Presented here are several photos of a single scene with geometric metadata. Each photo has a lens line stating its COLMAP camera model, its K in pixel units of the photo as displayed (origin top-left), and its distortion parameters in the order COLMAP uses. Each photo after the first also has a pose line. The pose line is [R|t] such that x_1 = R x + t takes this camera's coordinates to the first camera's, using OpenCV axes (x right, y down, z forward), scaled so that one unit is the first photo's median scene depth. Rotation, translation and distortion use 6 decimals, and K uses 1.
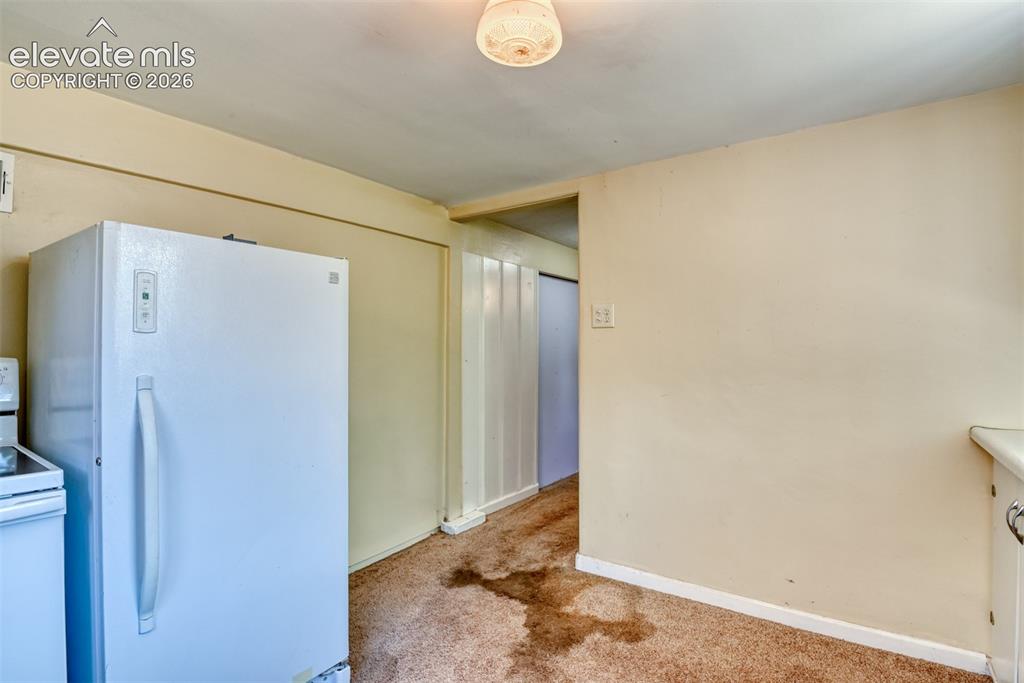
lens RADIAL K [[500.1, 0, 515.9], [0, 500.1, 341.6], [0, 0, 1]] dist [-0.027779, -0.003067]
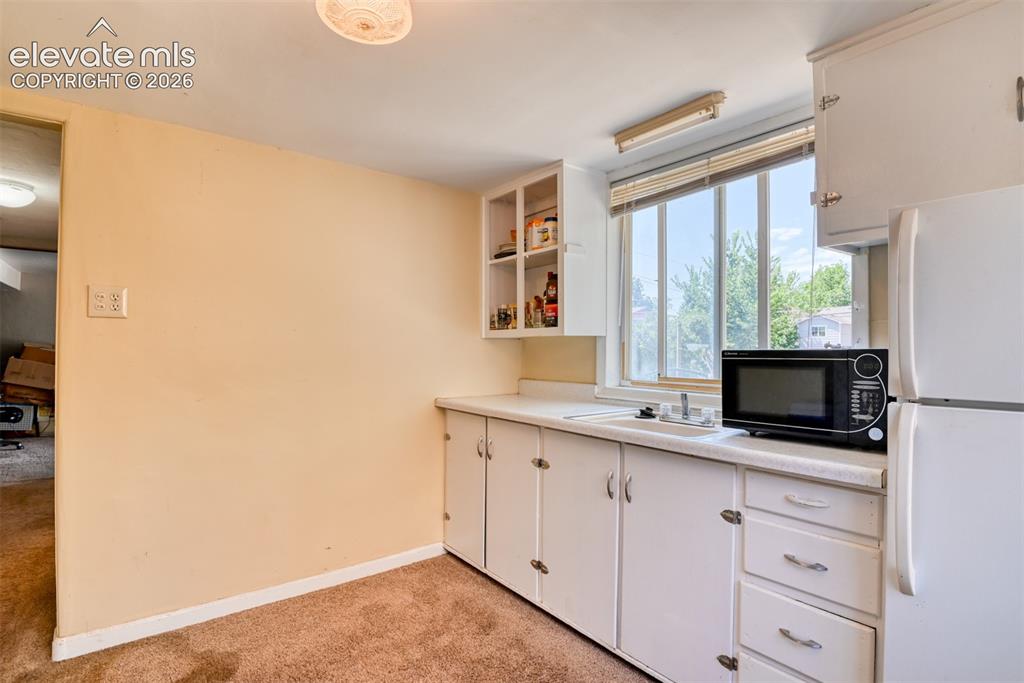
lens RADIAL K [[500.1, 0, 515.9], [0, 500.1, 341.6], [0, 0, 1]] dist [-0.027779, -0.003067]
pose [[0.282947, 0.017020, 0.958985, -0.401511], [-0.019880, 0.999732, -0.011878, 0.005916], [-0.958930, -0.015704, 0.283209, 0.232301]]
